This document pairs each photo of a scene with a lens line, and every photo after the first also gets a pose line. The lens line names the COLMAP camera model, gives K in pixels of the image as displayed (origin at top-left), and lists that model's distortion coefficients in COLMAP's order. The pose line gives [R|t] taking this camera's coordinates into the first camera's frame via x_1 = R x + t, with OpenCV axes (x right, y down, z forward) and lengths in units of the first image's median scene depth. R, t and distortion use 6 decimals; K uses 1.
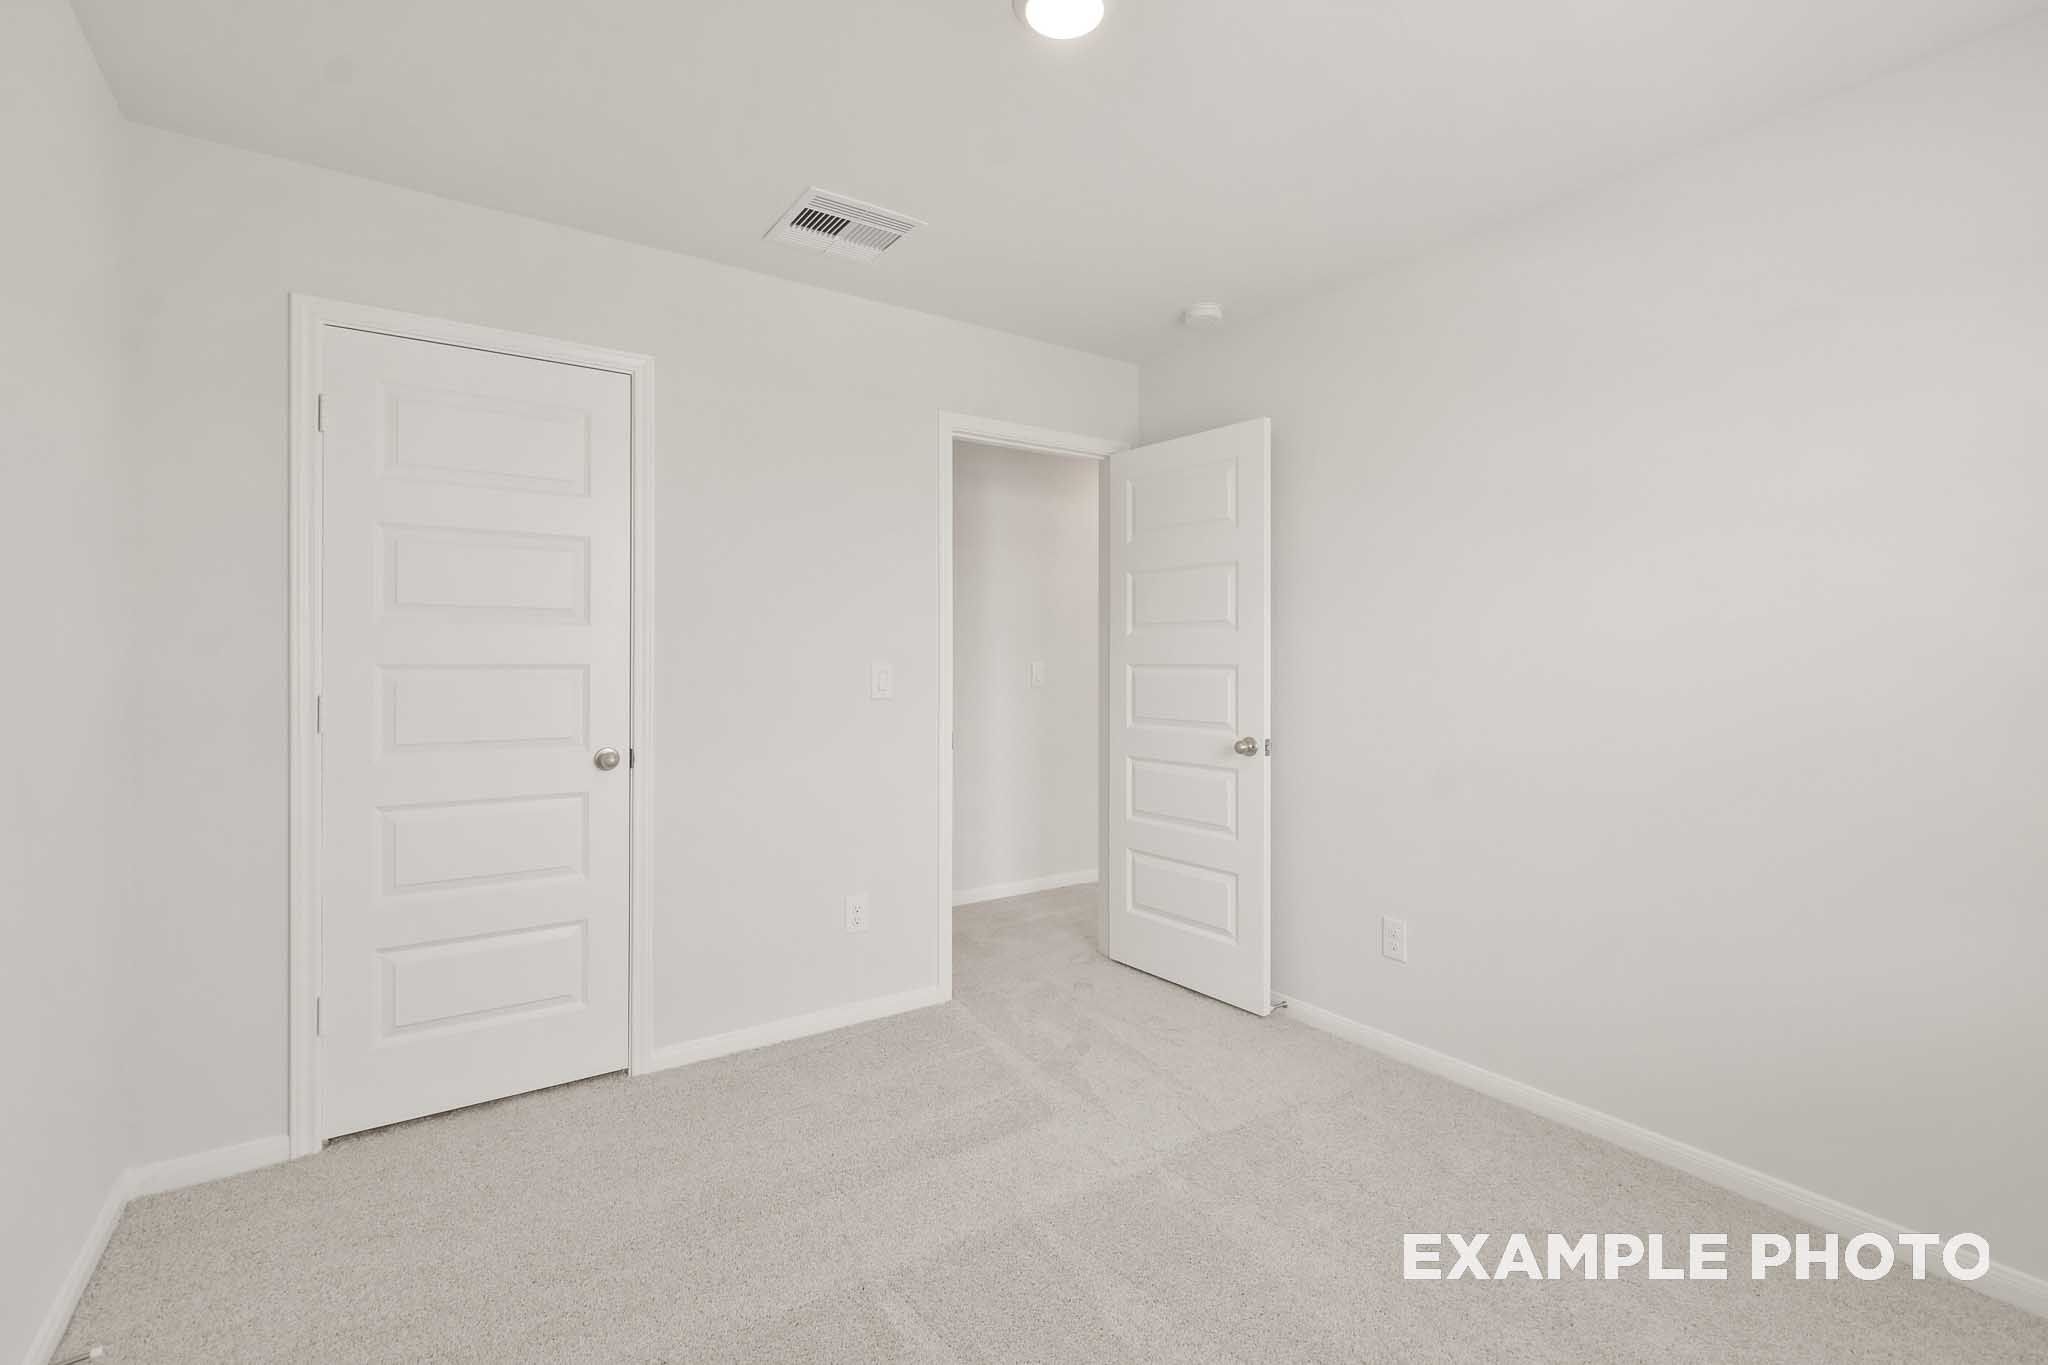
lens RADIAL K [[890.9, 0, 1027.4], [0, 890.9, 688.0], [0, 0, 1]] dist [0.013699, -0.007383]
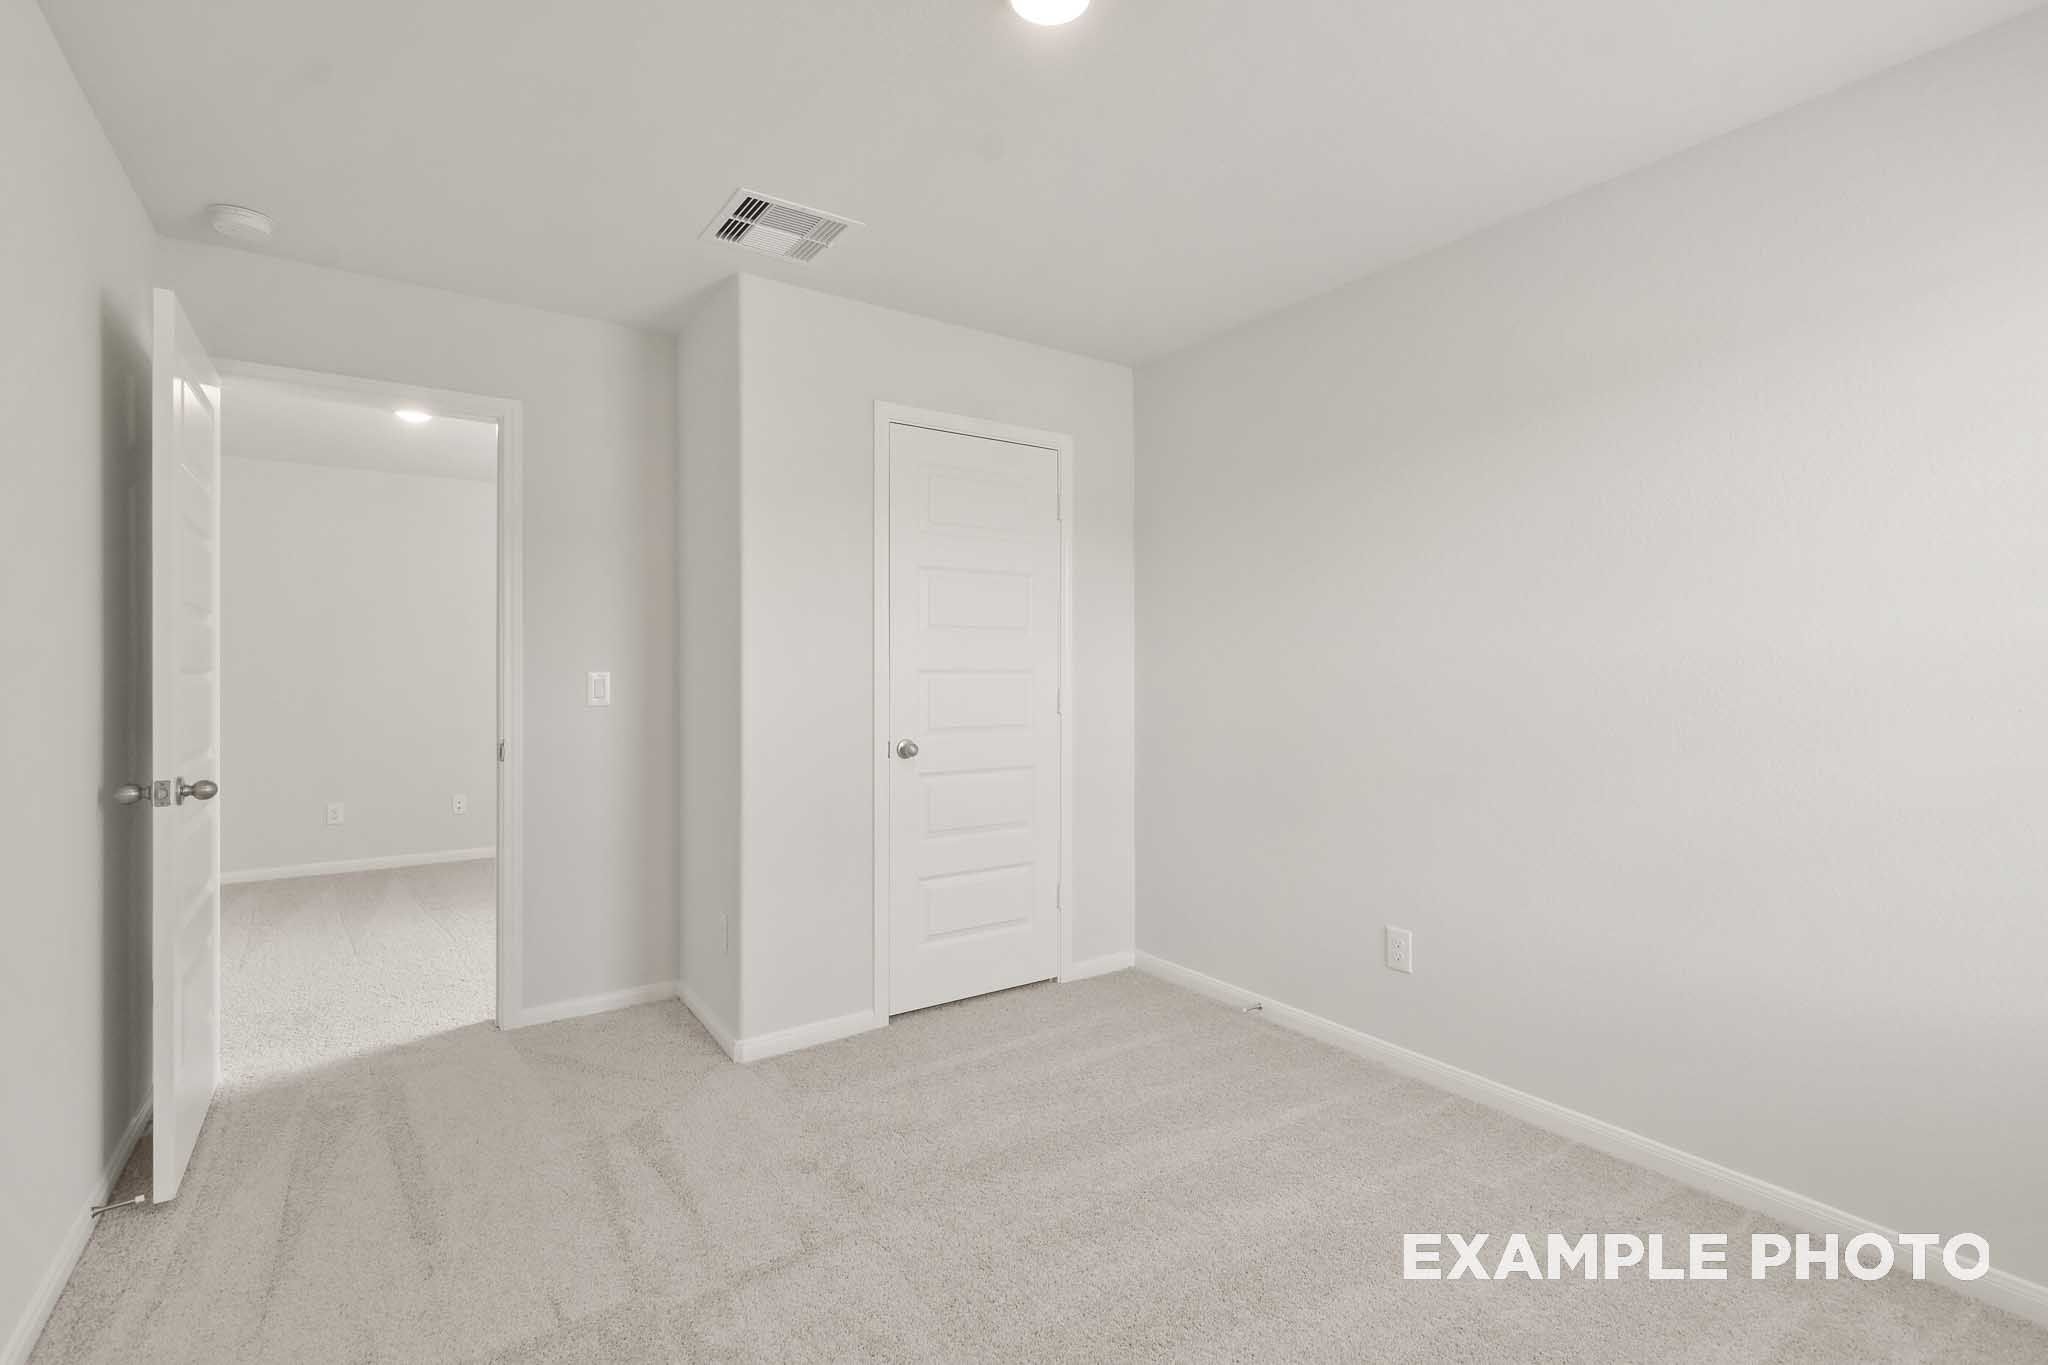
lens RADIAL K [[919.9, 0, 1031.9], [0, 919.9, 681.9], [0, 0, 1]] dist [0.001196, -0.000048]
pose [[0.999609, 0.005140, 0.027500, -0.511408], [-0.004723, 0.999873, -0.015206, 0.012255], [-0.027574, 0.015071, 0.999506, -0.349125]]
